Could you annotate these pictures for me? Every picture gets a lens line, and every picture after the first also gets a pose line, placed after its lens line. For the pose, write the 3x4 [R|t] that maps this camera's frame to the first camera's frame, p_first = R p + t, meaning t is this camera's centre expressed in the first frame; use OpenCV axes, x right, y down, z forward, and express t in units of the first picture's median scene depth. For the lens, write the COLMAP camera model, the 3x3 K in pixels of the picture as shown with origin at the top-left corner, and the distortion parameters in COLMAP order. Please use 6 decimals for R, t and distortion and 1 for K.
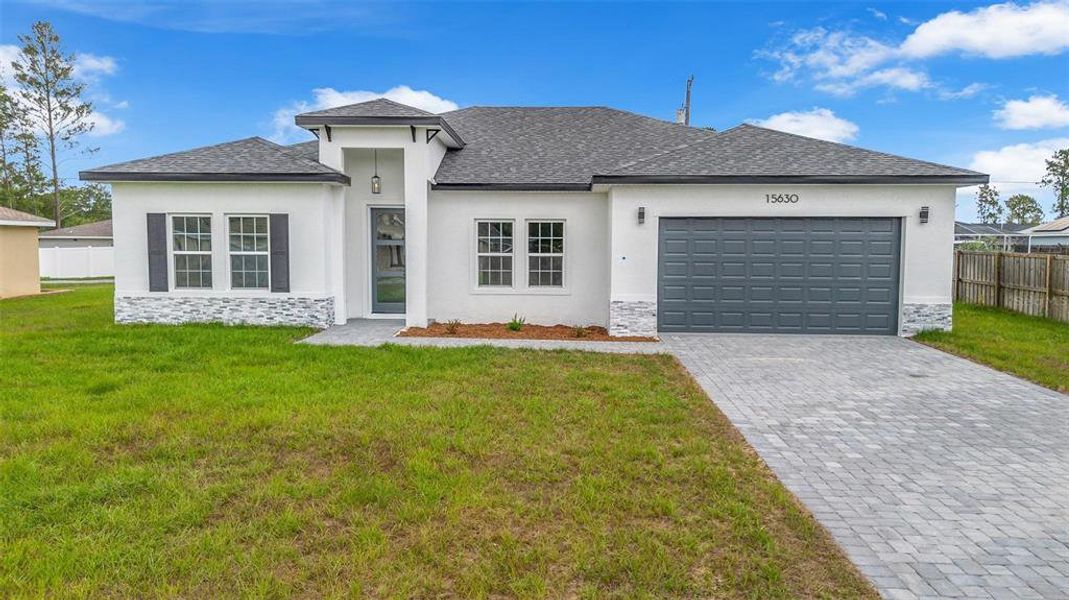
lens RADIAL K [[529.2, 0, 534.5], [0, 529.2, 300.0], [0, 0, 1]] dist [0.035484, -0.018670]
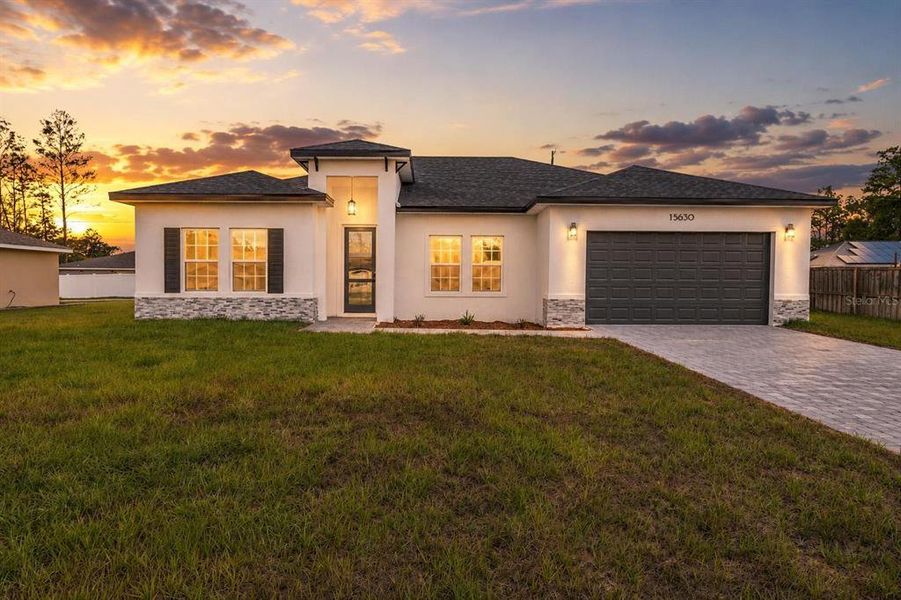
lens RADIAL K [[396.7, 0, 450.5], [0, 396.7, 300.0], [0, 0, 1]] dist [-0.002607, 0.000688]
pose [[0.998902, -0.003907, 0.046685, -0.123628], [0.005753, 0.999205, -0.039454, 0.039022], [-0.046494, 0.039679, 0.998130, 0.089432]]
